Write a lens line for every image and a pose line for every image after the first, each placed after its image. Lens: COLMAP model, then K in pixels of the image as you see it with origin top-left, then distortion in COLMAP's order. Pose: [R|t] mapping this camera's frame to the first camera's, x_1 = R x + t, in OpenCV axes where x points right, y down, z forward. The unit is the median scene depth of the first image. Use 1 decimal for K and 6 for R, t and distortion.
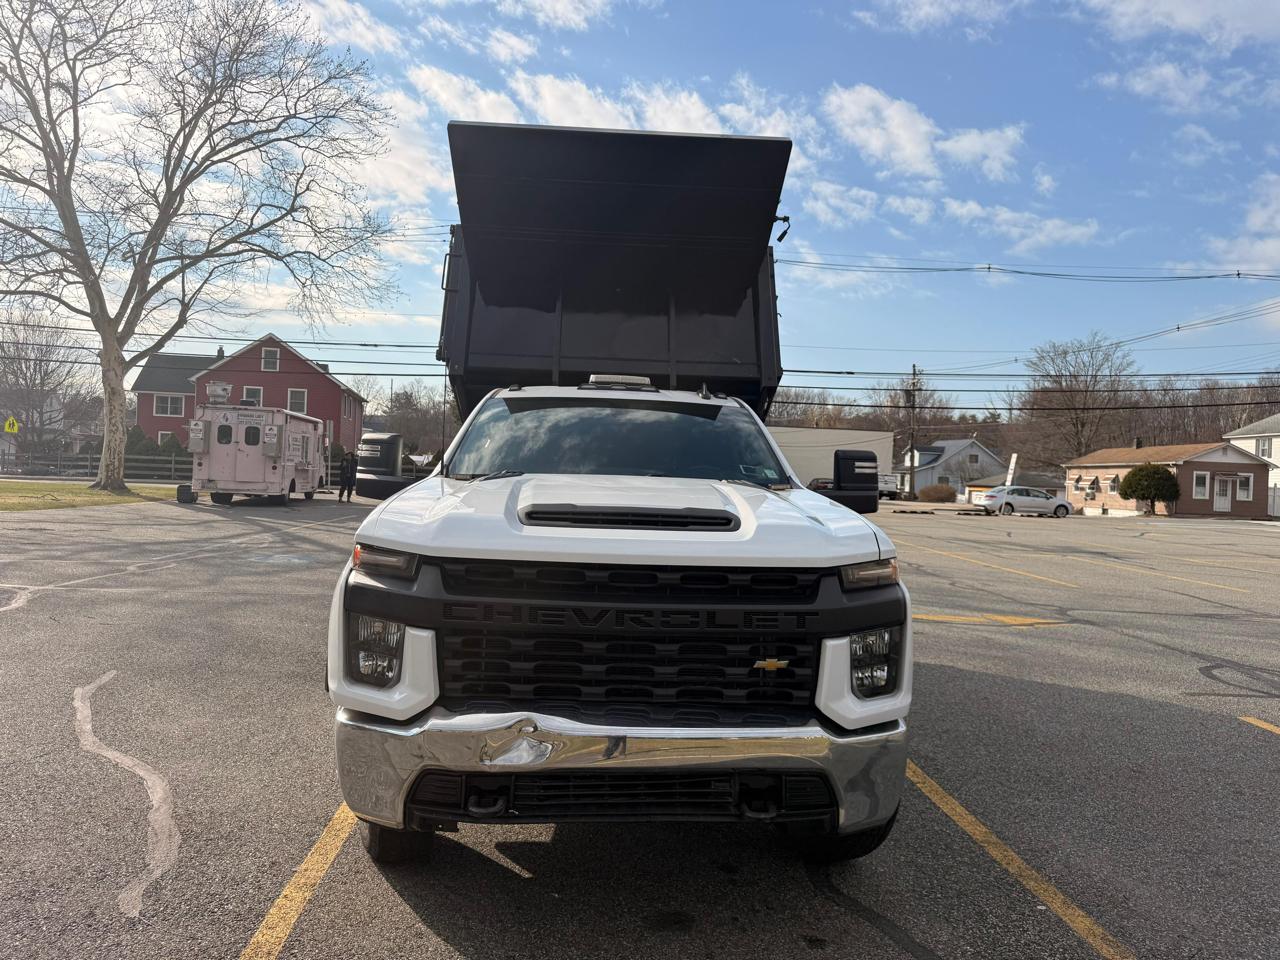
lens RADIAL K [[892.4, 0, 640.0], [0, 892.4, 480.0], [0, 0, 1]] dist [0.027899, -0.029276]
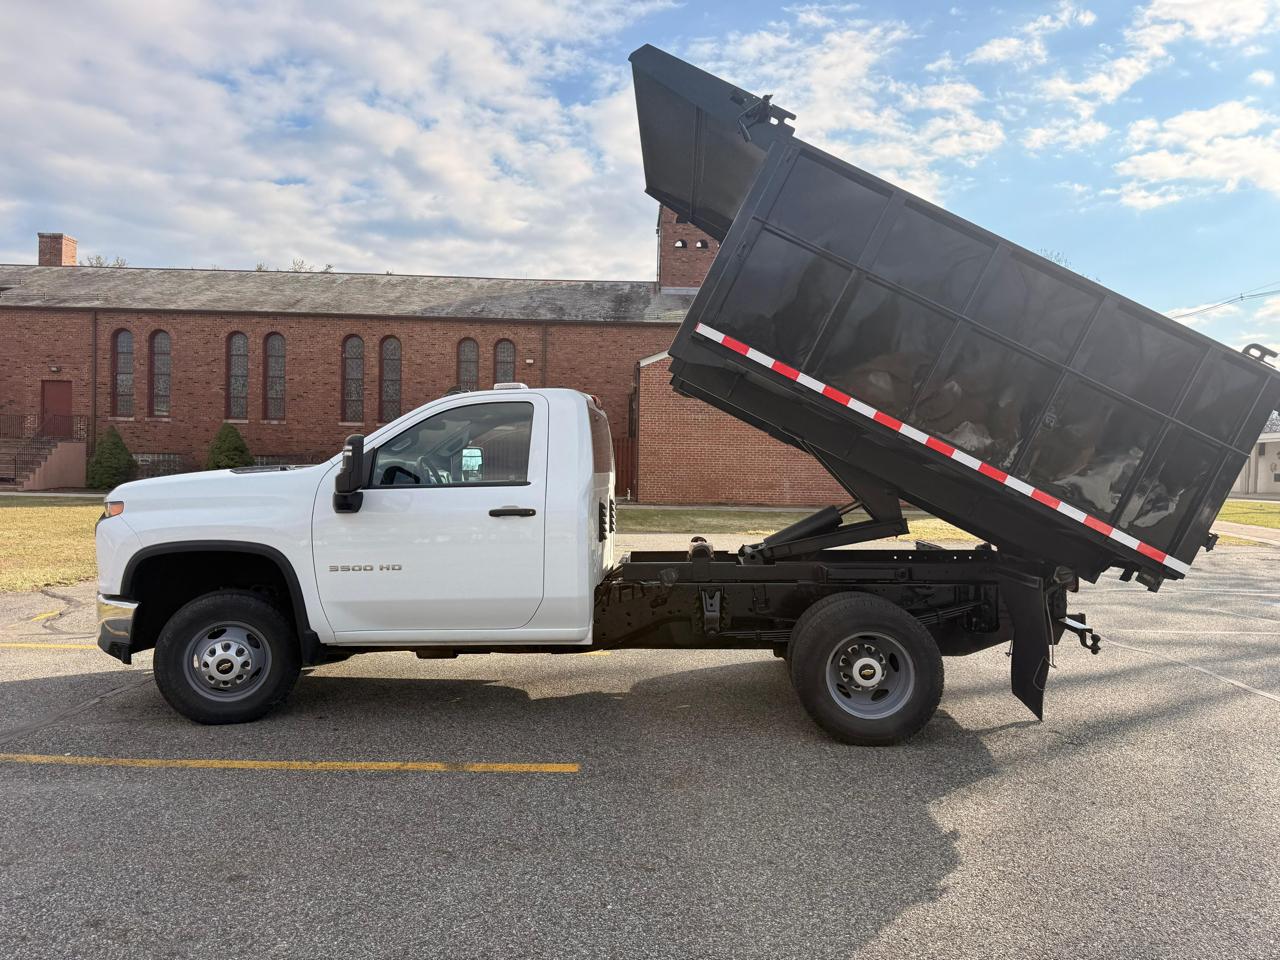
lens RADIAL K [[898.4, 0, 636.5], [0, 898.4, 481.8], [0, 0, 1]] dist [0.040930, -0.047928]
pose [[-0.102522, -0.029332, -0.994298, 1.612879], [-0.022903, 0.999370, -0.027120, 0.055099], [0.994467, 0.019992, -0.103129, 1.827120]]
